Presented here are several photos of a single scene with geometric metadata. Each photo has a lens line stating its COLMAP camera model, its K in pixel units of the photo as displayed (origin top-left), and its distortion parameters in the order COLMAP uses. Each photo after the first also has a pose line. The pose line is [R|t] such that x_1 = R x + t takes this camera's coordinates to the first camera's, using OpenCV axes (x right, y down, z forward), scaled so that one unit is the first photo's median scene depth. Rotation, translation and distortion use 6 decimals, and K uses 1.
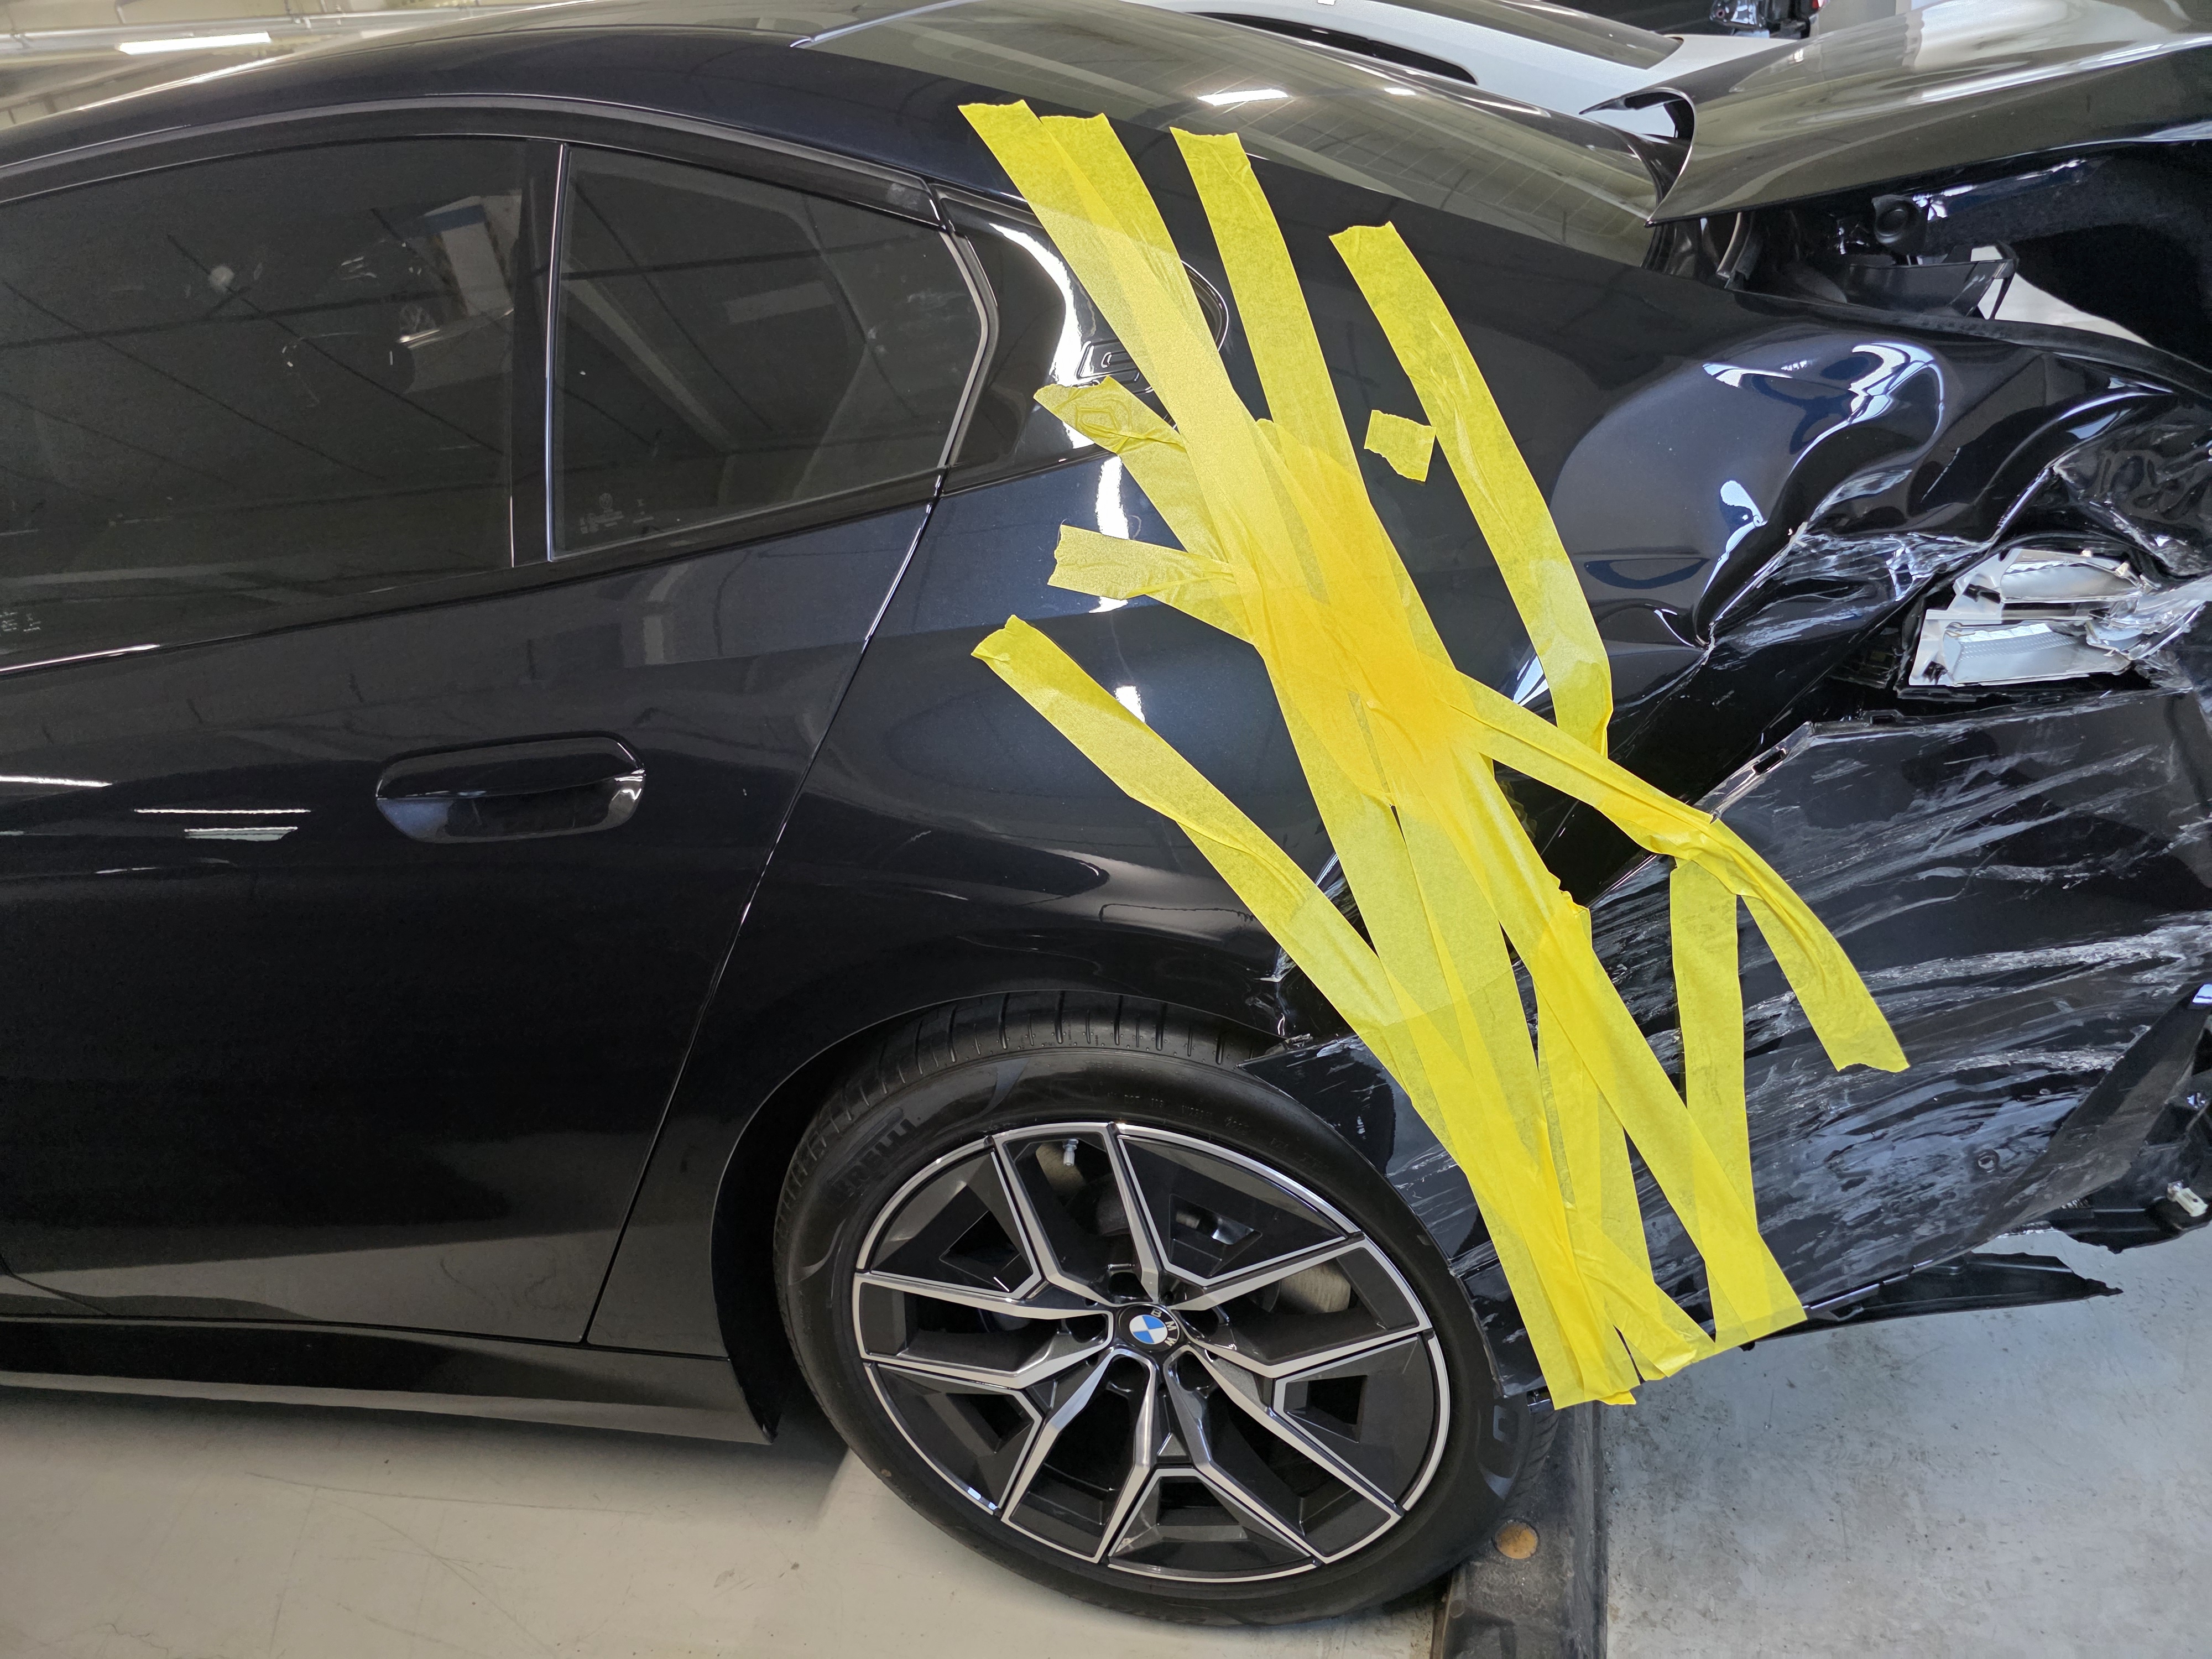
lens RADIAL K [[1522.0, 0, 1097.5], [0, 1522.0, 817.3], [0, 0, 1]] dist [0.021909, -0.012391]
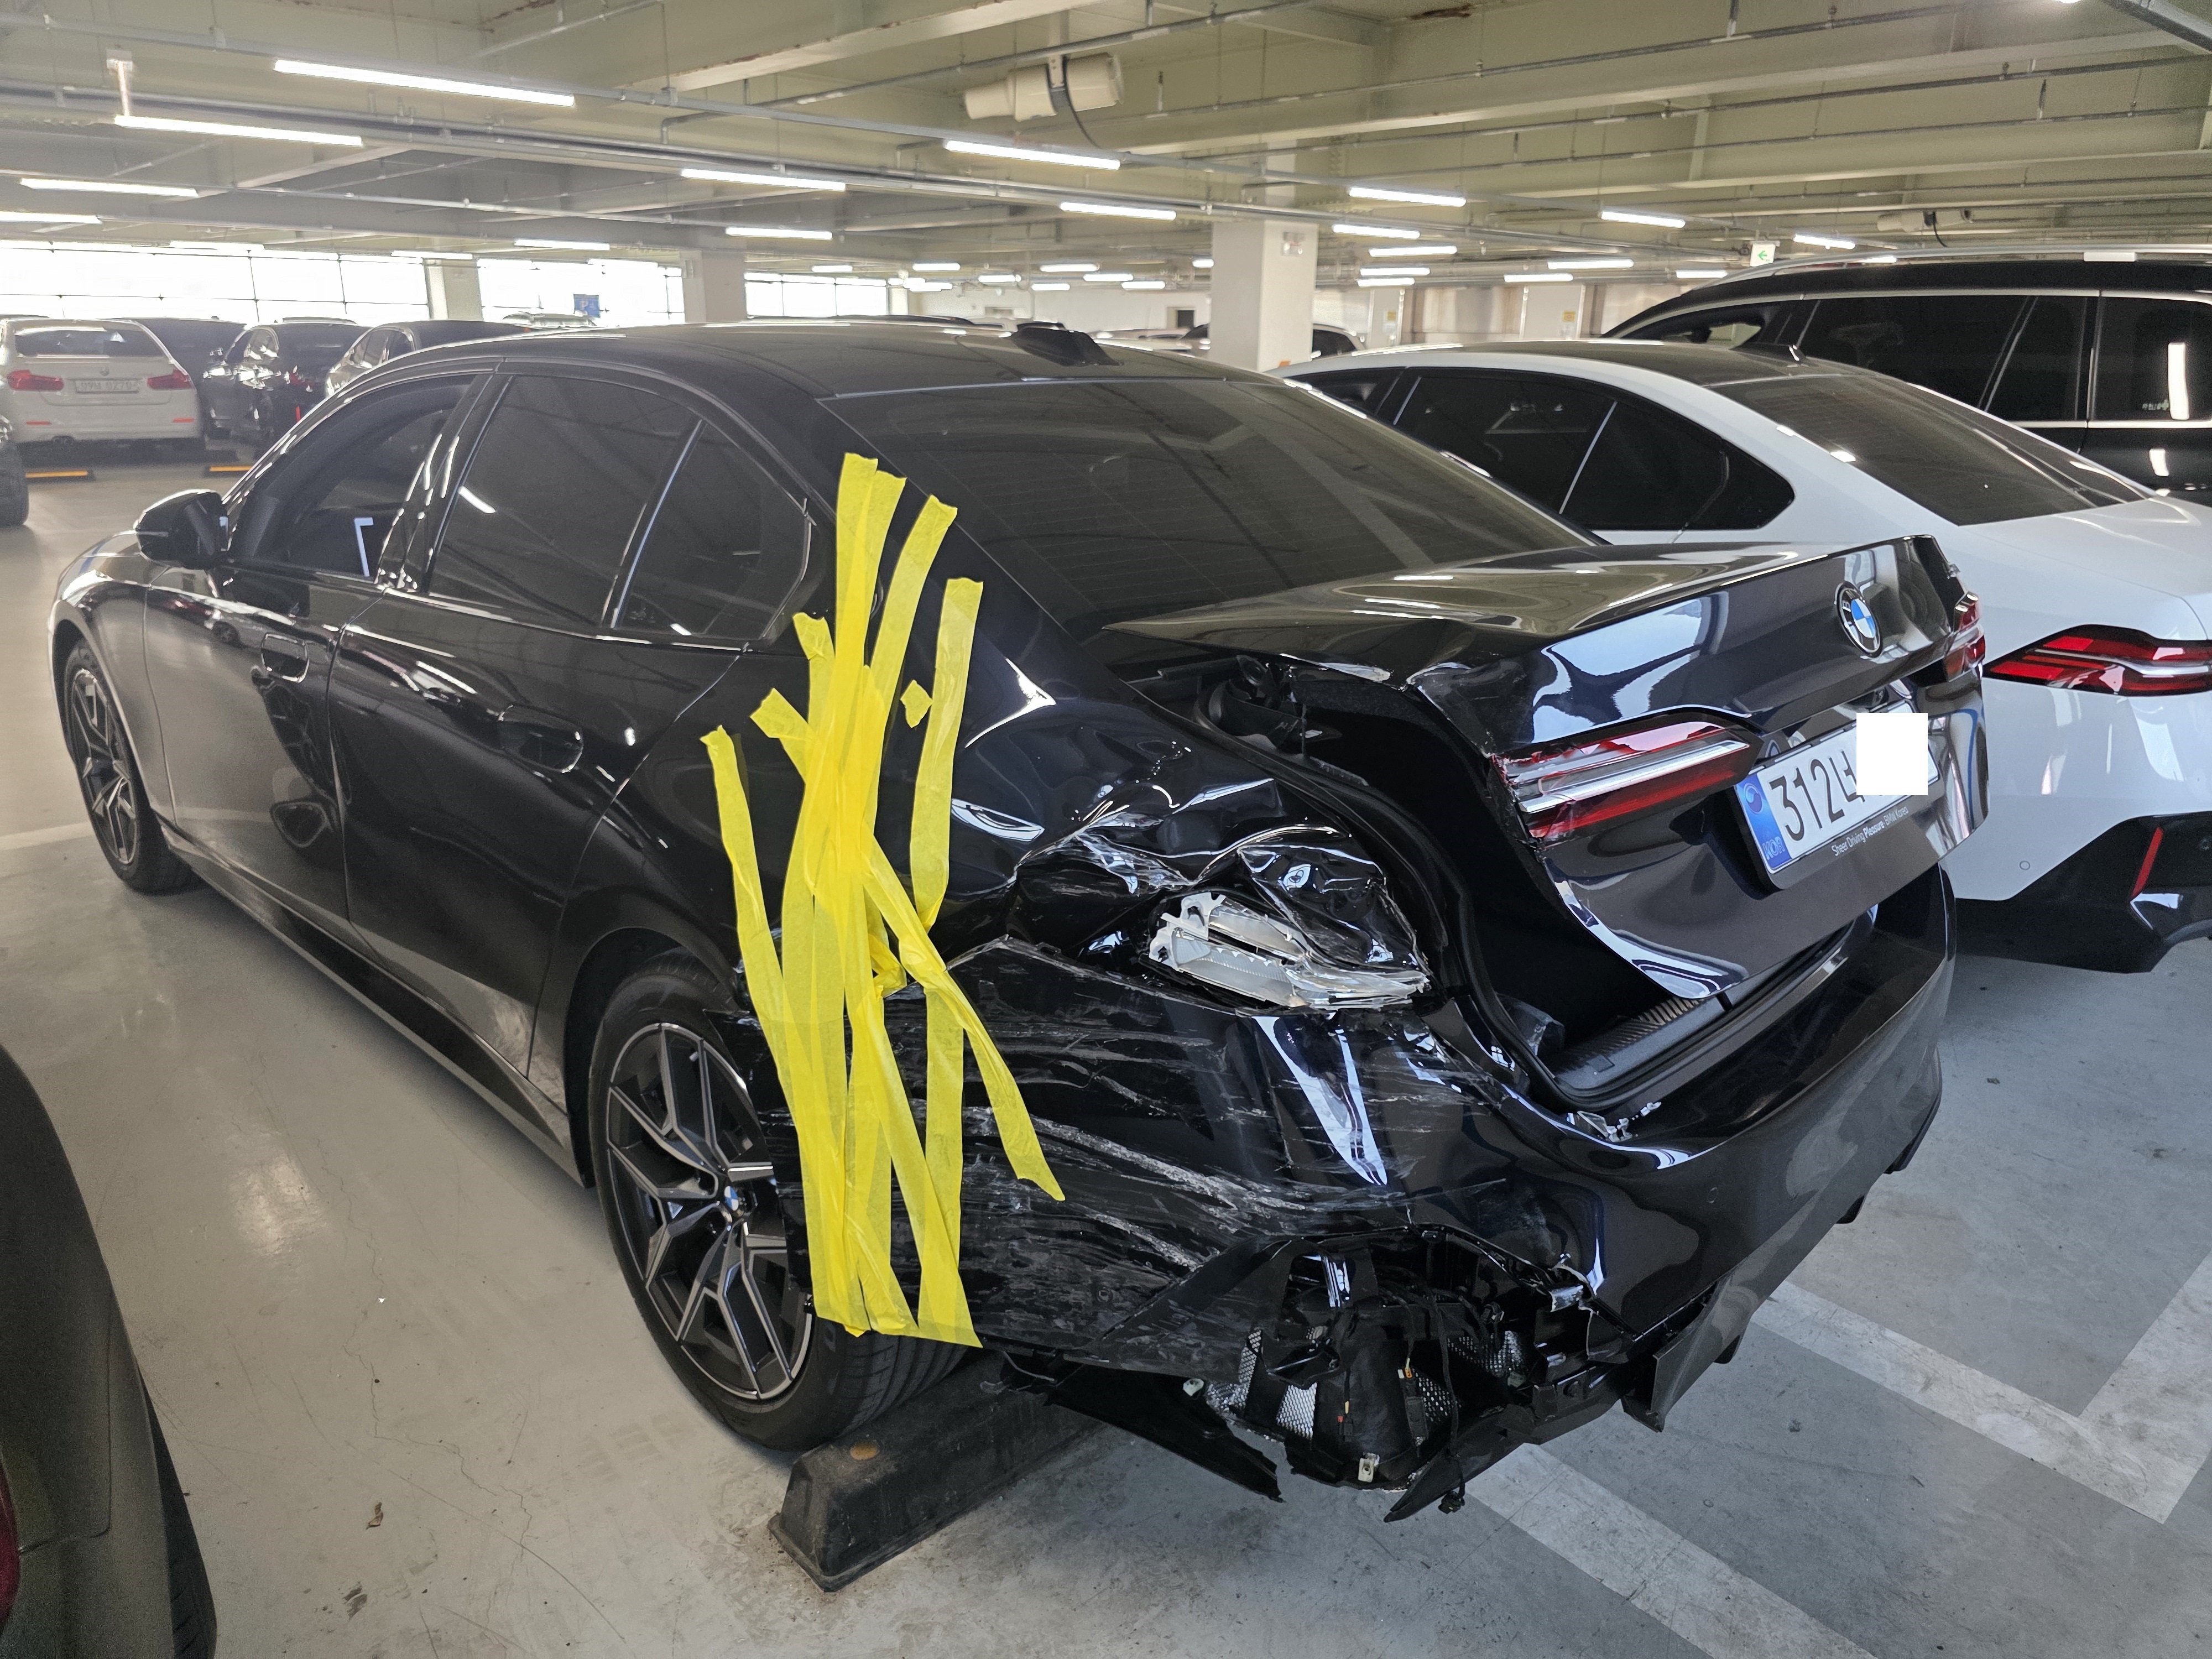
lens RADIAL K [[1522.0, 0, 1120.6], [0, 1522.0, 817.3], [0, 0, 1]] dist [0.021909, -0.012391]
pose [[0.833659, 0.335087, -0.439009, 1.128950], [-0.382773, 0.923583, -0.021916, -0.171926], [0.398117, 0.186311, 0.898215, -0.380860]]
